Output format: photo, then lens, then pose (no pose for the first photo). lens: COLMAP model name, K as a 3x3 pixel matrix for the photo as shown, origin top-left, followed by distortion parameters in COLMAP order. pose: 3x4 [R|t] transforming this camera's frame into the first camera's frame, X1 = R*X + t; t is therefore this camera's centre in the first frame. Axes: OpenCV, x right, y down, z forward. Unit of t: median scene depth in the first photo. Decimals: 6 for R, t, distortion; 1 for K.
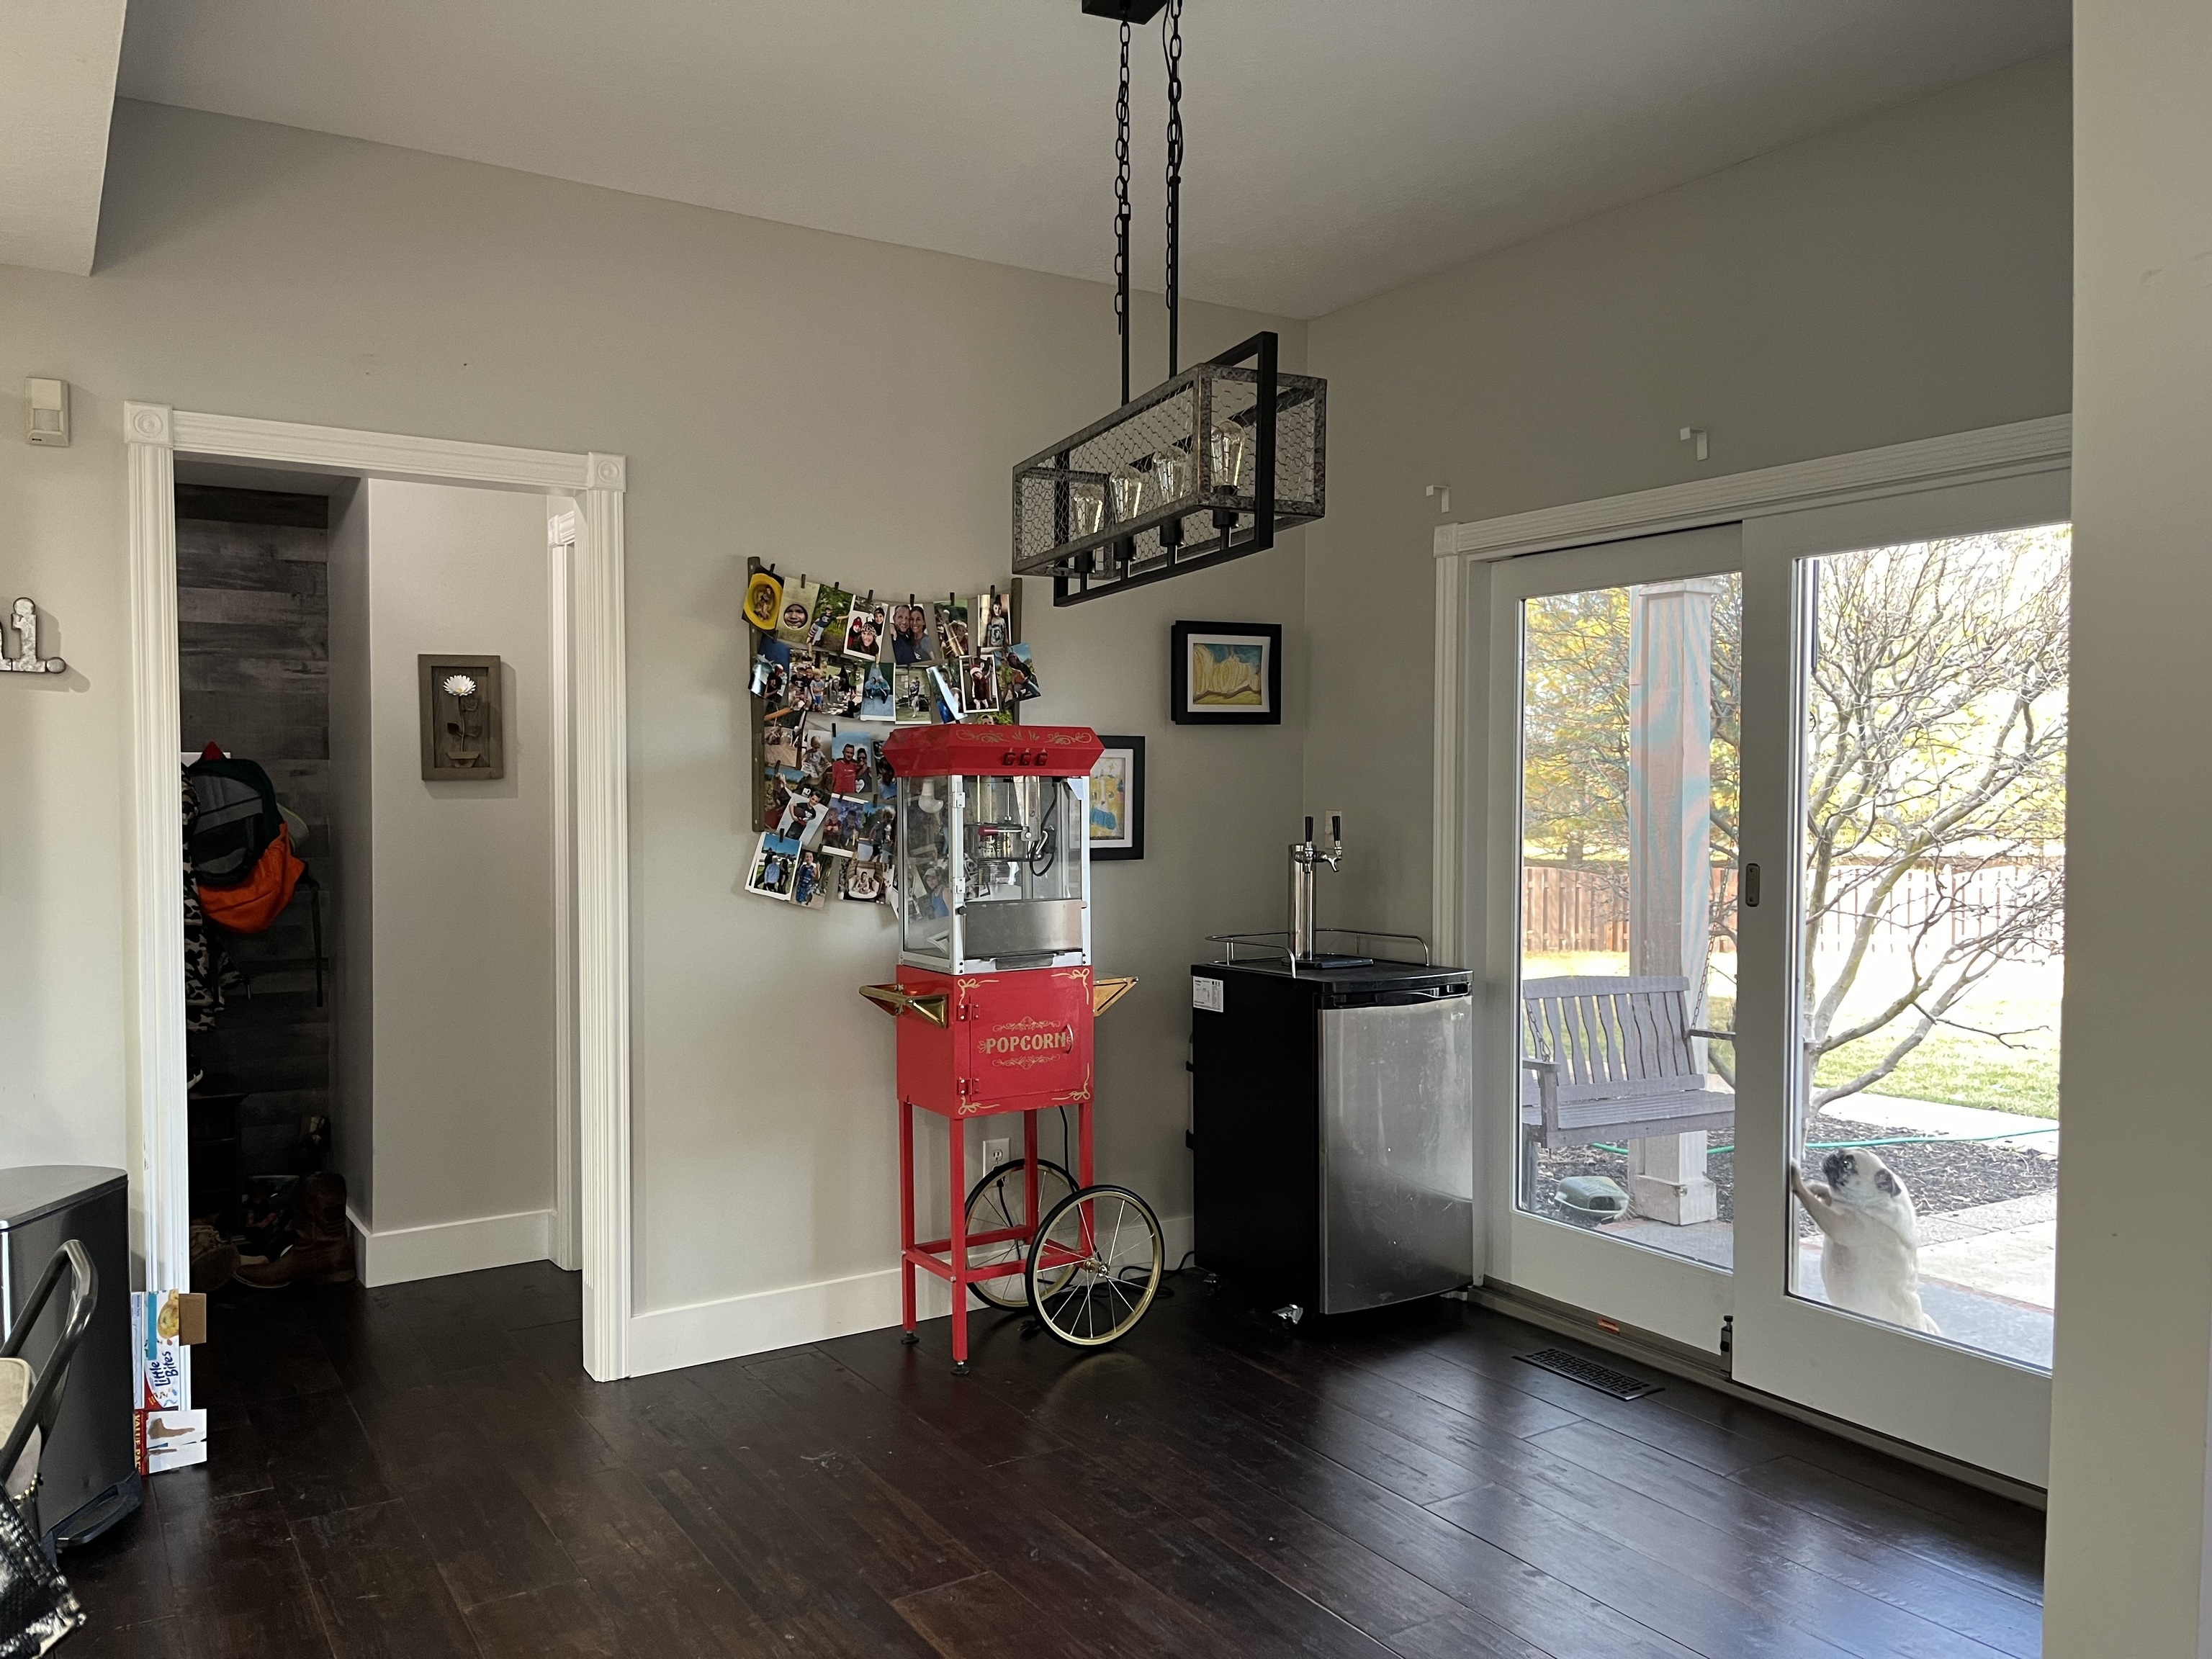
lens RADIAL K [[1686.3, 0, 1090.6], [0, 1686.3, 841.0], [0, 0, 1]] dist [0.079507, -0.107745]
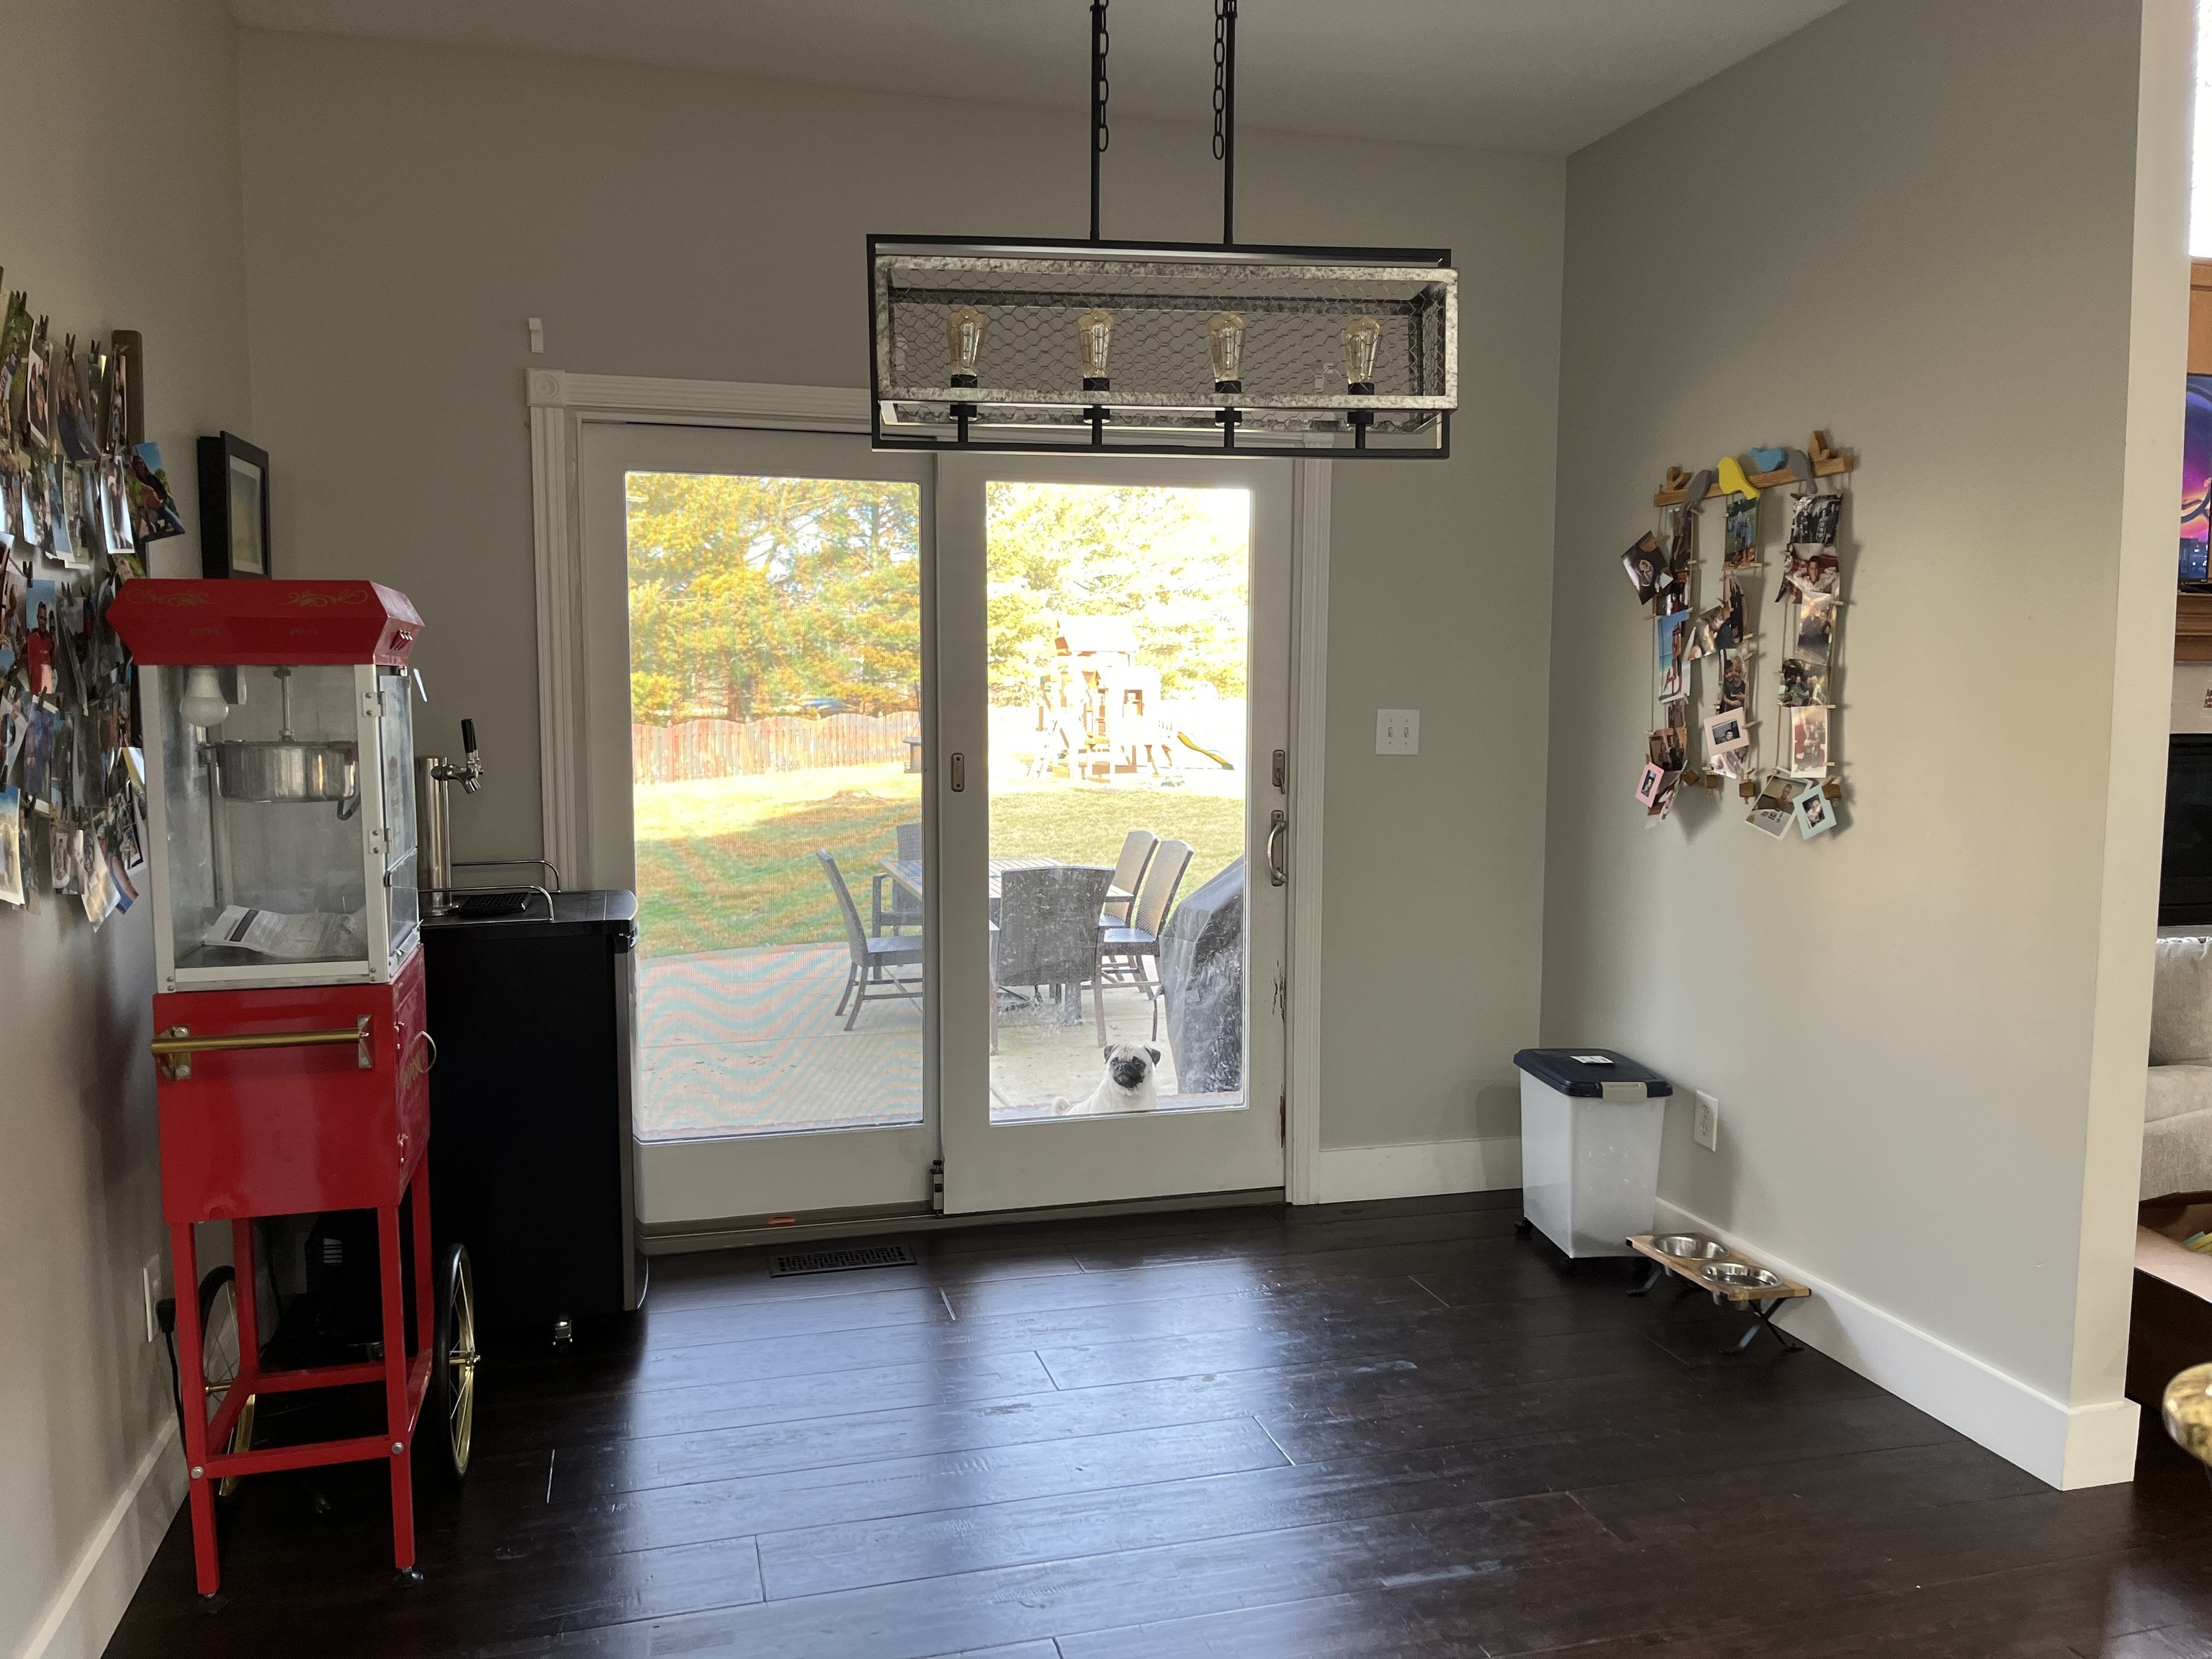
lens RADIAL K [[1686.3, 0, 1090.6], [0, 1686.3, 841.0], [0, 0, 1]] dist [0.079507, -0.107745]
pose [[0.290407, -0.088207, 0.952829, -0.546303], [0.032446, 0.996078, 0.082321, -0.014360], [-0.956353, 0.007009, 0.292129, 0.505011]]
